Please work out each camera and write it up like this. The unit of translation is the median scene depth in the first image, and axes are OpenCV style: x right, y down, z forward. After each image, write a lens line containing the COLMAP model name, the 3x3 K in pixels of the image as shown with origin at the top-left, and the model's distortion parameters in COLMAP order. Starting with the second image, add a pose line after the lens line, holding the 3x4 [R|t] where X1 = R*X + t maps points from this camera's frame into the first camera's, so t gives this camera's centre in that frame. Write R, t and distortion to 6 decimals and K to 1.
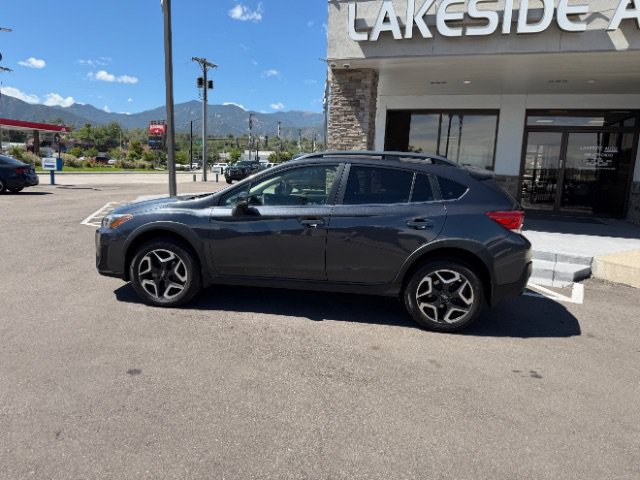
lens RADIAL K [[455.5, 0, 314.5], [0, 455.5, 236.0], [0, 0, 1]] dist [0.023634, -0.035029]
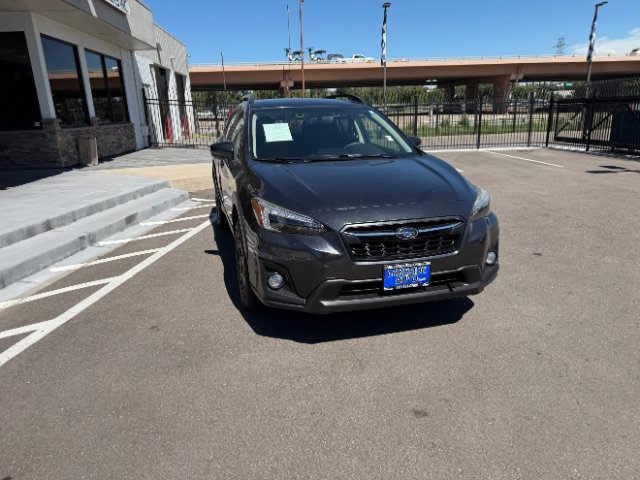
lens RADIAL K [[455.5, 0, 314.2], [0, 455.5, 243.2], [0, 0, 1]] dist [0.023634, -0.035029]
pose [[-0.393434, -0.284277, 0.874298, -0.533028], [0.156593, 0.916374, 0.368424, -0.147149], [-0.905919, 0.281859, -0.316017, 0.812605]]
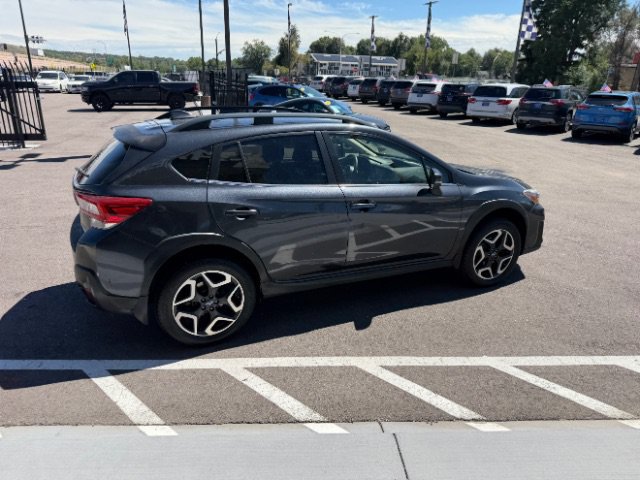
lens RADIAL K [[455.5, 0, 318.8], [0, 455.5, 238.1], [0, 0, 1]] dist [0.023634, -0.035029]
pose [[-0.838847, 0.116814, -0.531687, 0.292594], [-0.145463, 0.893089, 0.425713, -0.196489], [0.524573, 0.434449, -0.732173, 1.014573]]
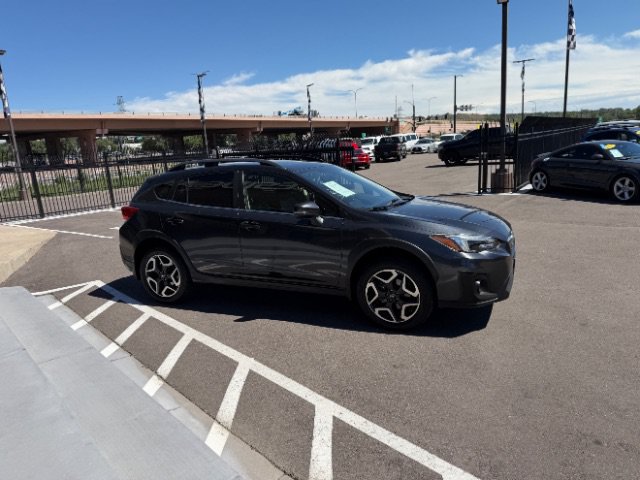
lens RADIAL K [[455.5, 0, 322.6], [0, 455.5, 243.6], [0, 0, 1]] dist [0.023634, -0.035029]
pose [[-0.958404, -0.048491, 0.281267, -0.212838], [0.061122, 0.927730, 0.368213, -0.226072], [-0.278795, 0.370089, -0.886176, 1.183023]]
